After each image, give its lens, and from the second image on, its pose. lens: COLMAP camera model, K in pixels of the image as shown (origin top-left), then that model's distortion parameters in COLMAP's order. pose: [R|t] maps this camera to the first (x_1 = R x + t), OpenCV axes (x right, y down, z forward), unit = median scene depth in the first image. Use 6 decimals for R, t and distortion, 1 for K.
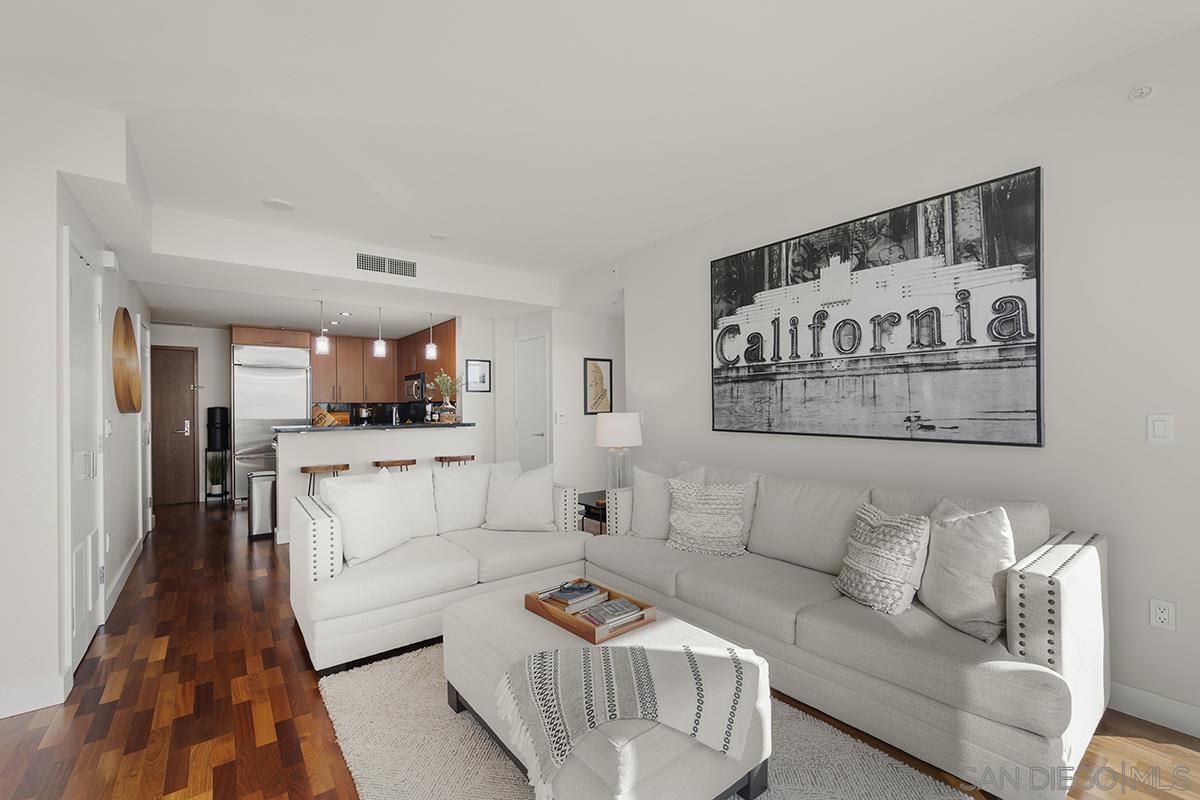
lens RADIAL K [[503.7, 0, 600.0], [0, 503.7, 400.0], [0, 0, 1]] dist [-0.001756, -0.000248]
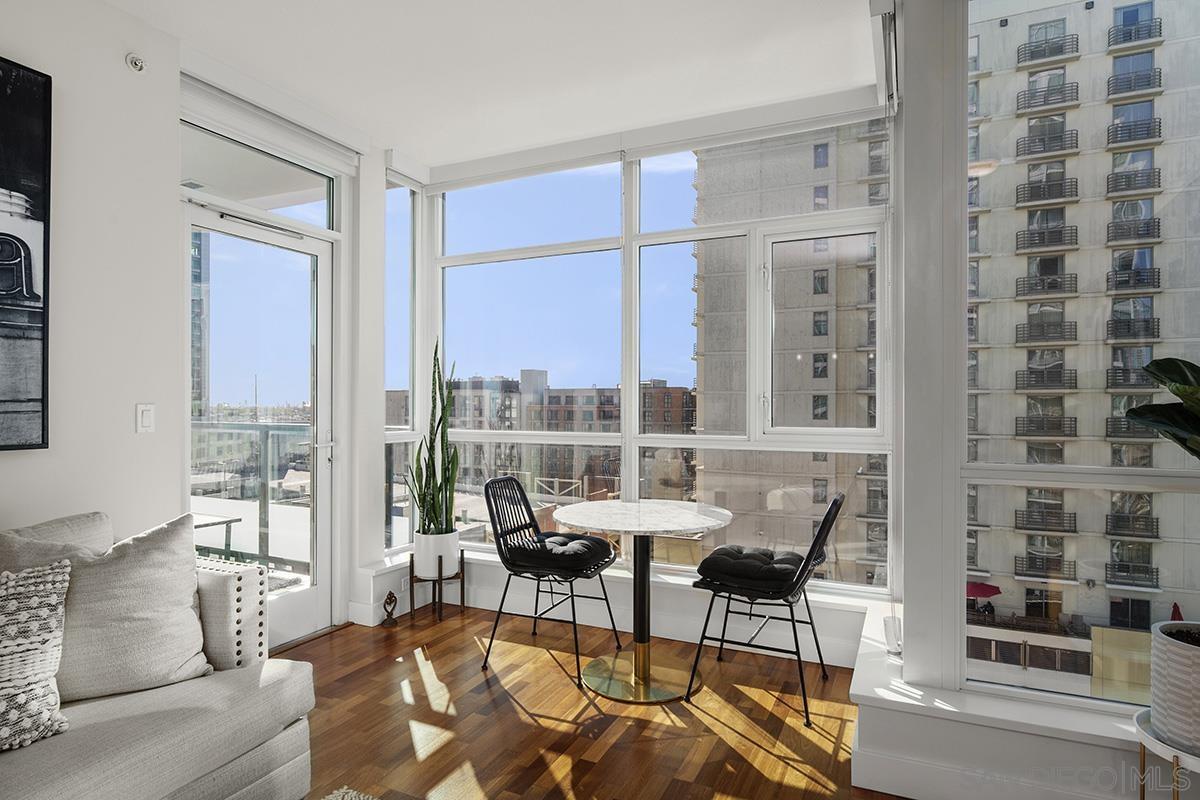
lens RADIAL K [[663.7, 0, 600.0], [0, 663.7, 400.0], [0, 0, 1]] dist [-0.000309, 0.000240]
pose [[-0.460484, 0.009524, 0.887617, -0.387496], [-0.009563, 0.999831, -0.015689, 0.029535], [-0.887617, -0.015713, -0.460315, 0.717640]]
